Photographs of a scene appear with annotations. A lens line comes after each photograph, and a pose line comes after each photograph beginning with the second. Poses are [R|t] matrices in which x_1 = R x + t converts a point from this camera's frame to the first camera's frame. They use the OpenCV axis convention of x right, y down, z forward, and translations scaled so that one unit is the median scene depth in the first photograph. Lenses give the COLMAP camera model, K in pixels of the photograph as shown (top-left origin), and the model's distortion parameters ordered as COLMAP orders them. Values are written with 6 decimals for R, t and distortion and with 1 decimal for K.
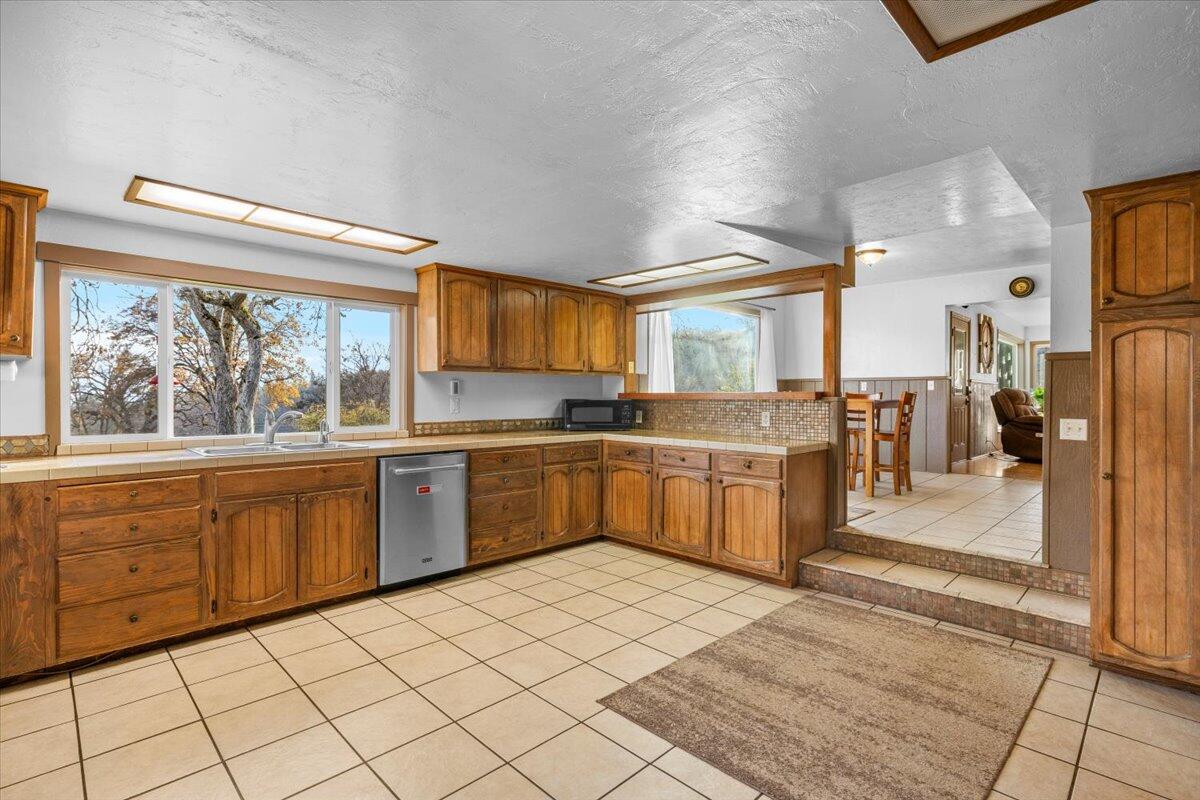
lens RADIAL K [[579.0, 0, 585.3], [0, 579.0, 396.2], [0, 0, 1]] dist [-0.001494, 0.000040]
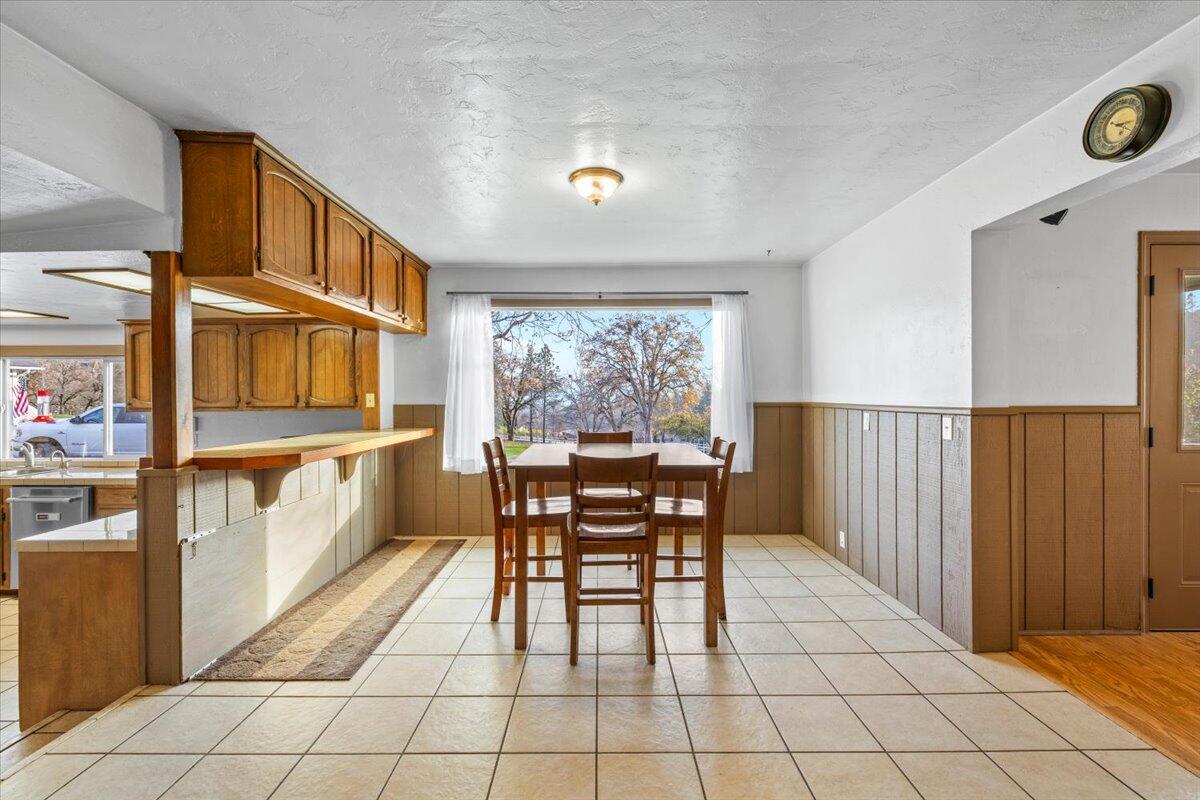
lens RADIAL K [[508.3, 0, 597.8], [0, 508.3, 395.6], [0, 0, 1]] dist [-0.001102, 0.000762]
pose [[0.716756, -0.007505, -0.697284, 1.466285], [0.003036, 0.999966, -0.007642, -0.086998], [0.697318, 0.003360, 0.716754, 1.209879]]
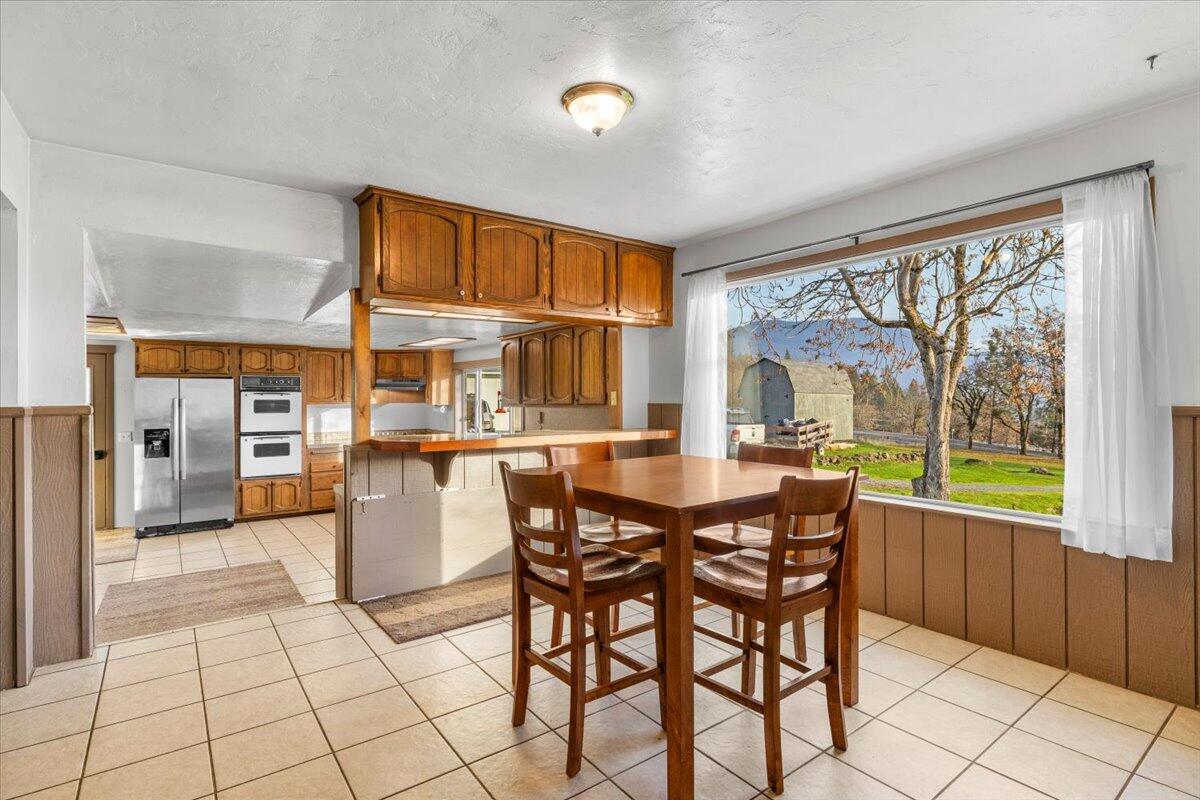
lens RADIAL K [[579.0, 0, 603.6], [0, 579.0, 395.4], [0, 0, 1]] dist [-0.001494, 0.000040]
pose [[-0.127866, -0.008697, -0.991753, 1.583590], [-0.004190, 0.999957, -0.008229, -0.082189], [0.991783, 0.003103, -0.127897, 1.899875]]
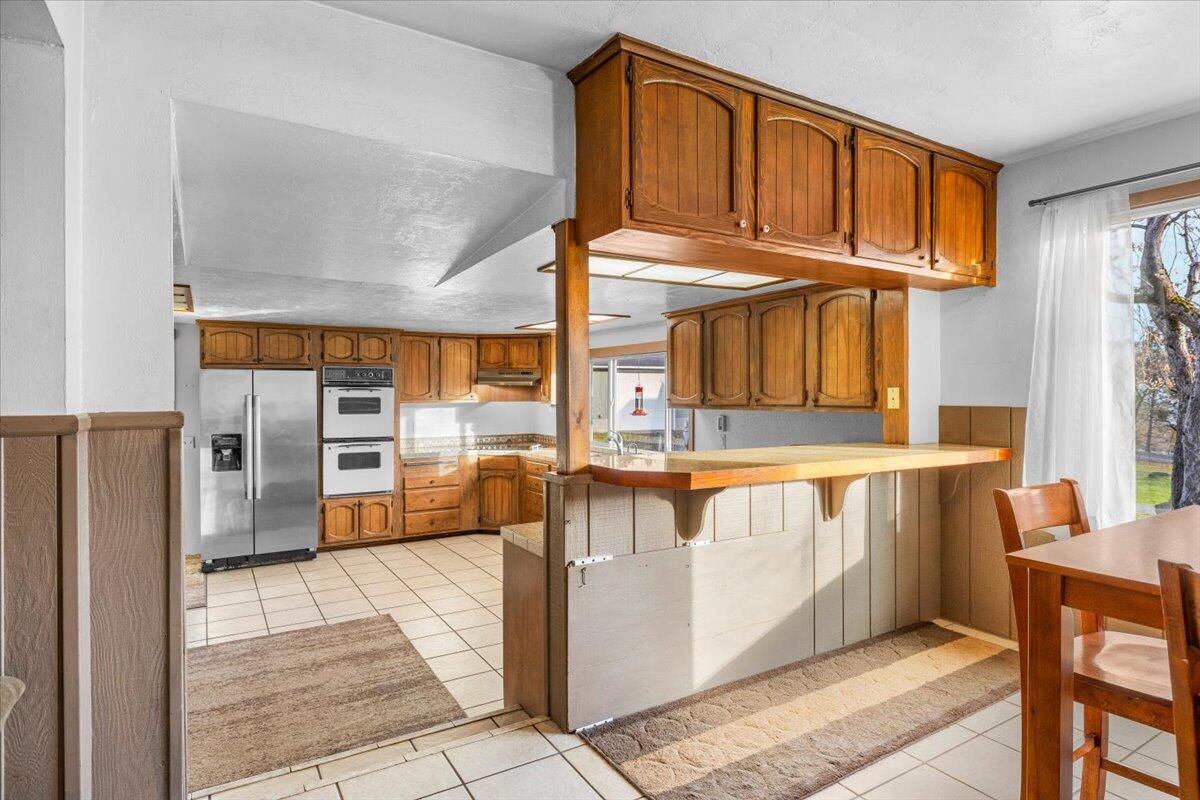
lens RADIAL K [[646.4, 0, 607.0], [0, 646.4, 394.4], [0, 0, 1]] dist [0.000251, -0.002614]
pose [[-0.219069, -0.004955, -0.975697, 1.287602], [-0.007160, 0.999968, -0.003470, -0.085744], [0.975683, 0.006226, -0.219098, 1.509230]]
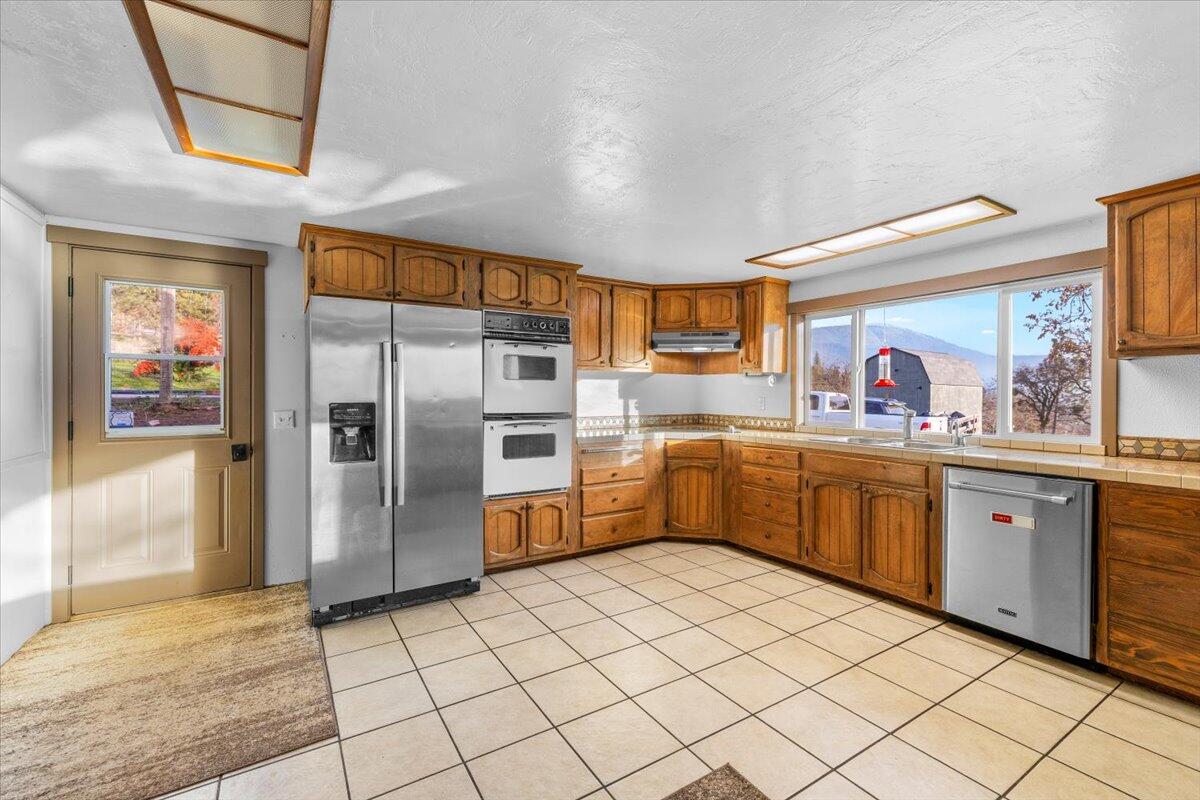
lens RADIAL K [[508.3, 0, 605.2], [0, 508.3, 394.6], [0, 0, 1]] dist [-0.001102, 0.000762]
pose [[-0.203191, -0.006215, -0.979119, 0.561708], [-0.010218, 0.999939, -0.004227, 0.008390], [0.979086, 0.009146, -0.203242, 0.716035]]
